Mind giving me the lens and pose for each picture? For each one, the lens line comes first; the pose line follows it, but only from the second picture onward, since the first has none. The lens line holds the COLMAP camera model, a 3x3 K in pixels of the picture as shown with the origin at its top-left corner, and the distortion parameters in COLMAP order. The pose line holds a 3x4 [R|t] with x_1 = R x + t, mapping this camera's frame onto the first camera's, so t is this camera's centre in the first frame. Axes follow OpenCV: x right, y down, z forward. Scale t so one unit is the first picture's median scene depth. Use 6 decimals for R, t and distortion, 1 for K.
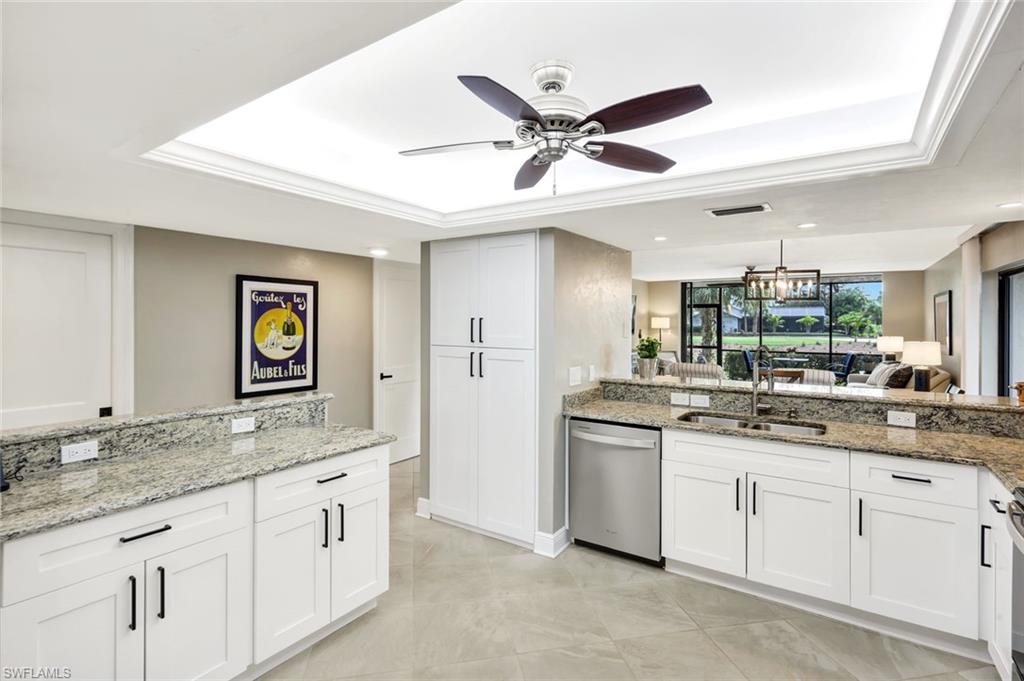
lens RADIAL K [[503.6, 0, 497.5], [0, 503.6, 323.7], [0, 0, 1]] dist [-0.000461, 0.000186]
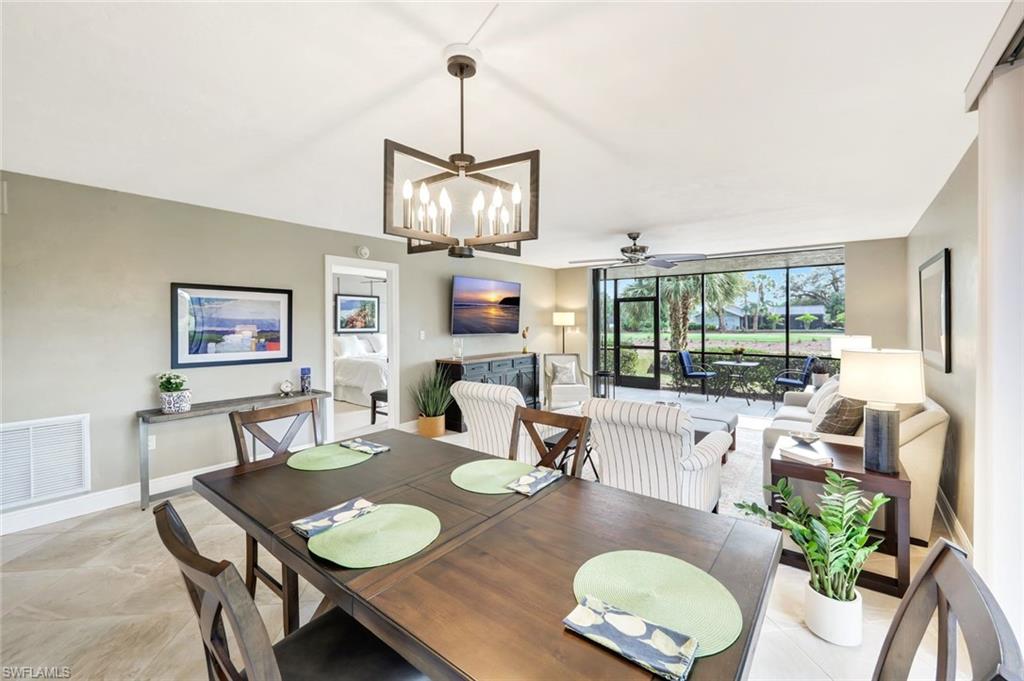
lens RADIAL K [[426.8, 0, 505.5], [0, 426.8, 321.8], [0, 0, 1]] dist [-0.001100, -0.000202]
pose [[0.997265, -0.005869, -0.073679, 0.268703], [0.005592, 0.999976, -0.003970, 0.005329], [0.073700, 0.003547, 0.997274, 0.297662]]
